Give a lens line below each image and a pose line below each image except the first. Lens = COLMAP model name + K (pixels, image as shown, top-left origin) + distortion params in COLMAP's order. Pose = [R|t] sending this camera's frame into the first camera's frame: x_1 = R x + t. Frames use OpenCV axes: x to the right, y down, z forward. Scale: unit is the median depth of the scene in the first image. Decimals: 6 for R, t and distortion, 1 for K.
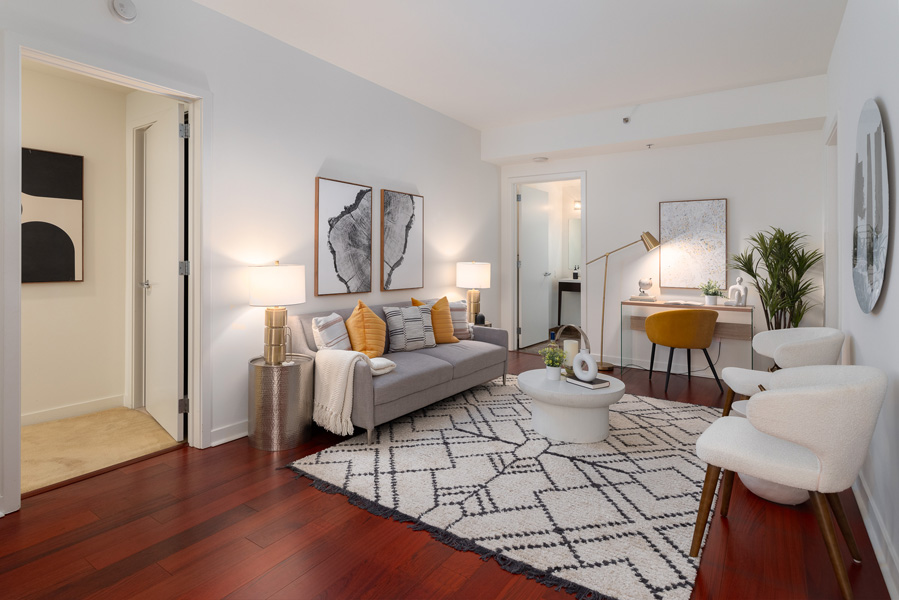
lens RADIAL K [[470.0, 0, 414.6], [0, 470.0, 256.3], [0, 0, 1]] dist [0.001614, -0.001334]
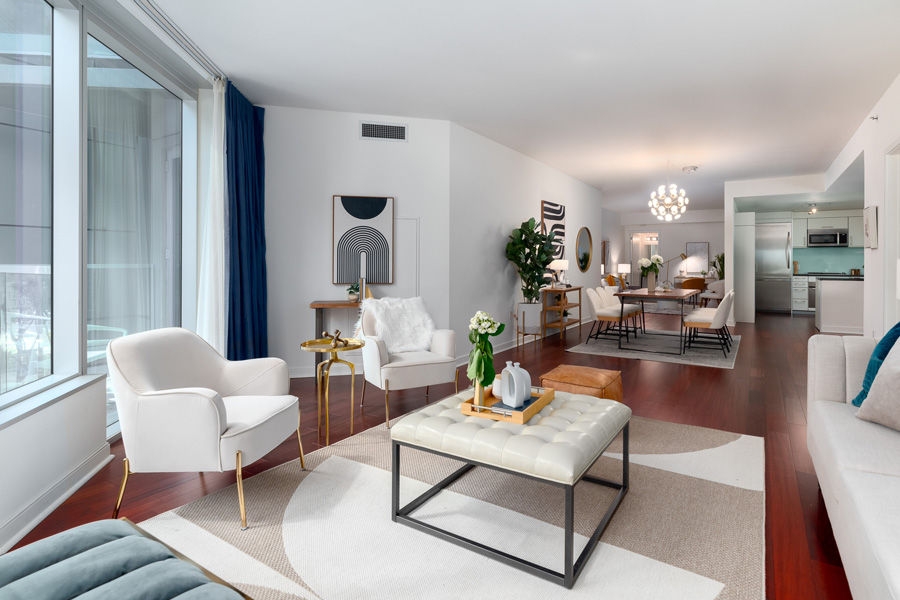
lens RADIAL K [[454.2, 0, 471.3], [0, 454.2, 262.1], [0, 0, 1]] dist [-0.005839, -0.000362]
pose [[0.996843, -0.002373, 0.079357, -1.029517], [0.001876, 0.999978, 0.006339, -0.016982], [-0.079370, -0.006170, 0.996826, -1.691130]]
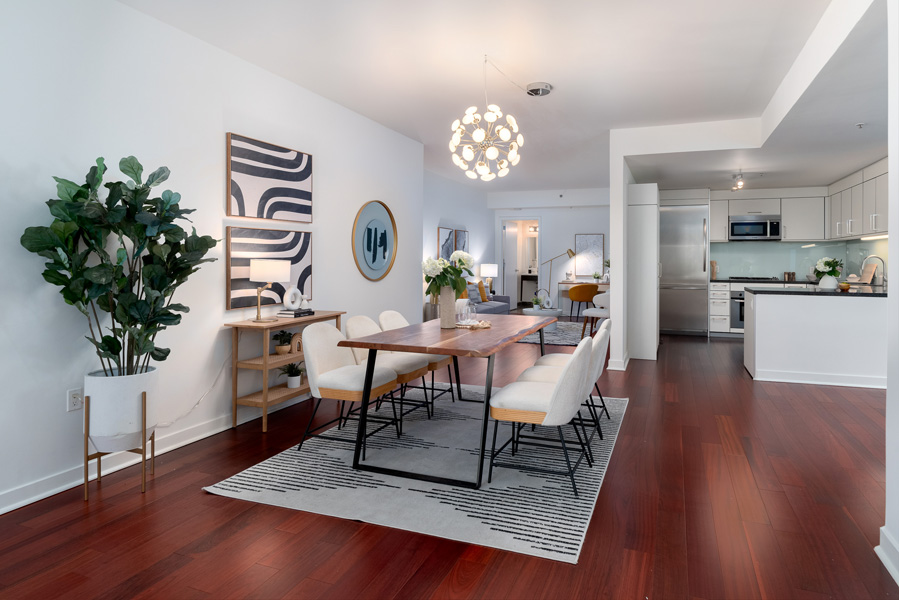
lens RADIAL K [[514.7, 0, 462.6], [0, 514.7, 261.4], [0, 0, 1]] dist [-0.007382, 0.000527]
pose [[0.967083, -0.003124, 0.254442, -0.543435], [0.000480, 0.999945, 0.010453, -0.020699], [-0.254460, -0.009987, 0.967032, -1.083543]]
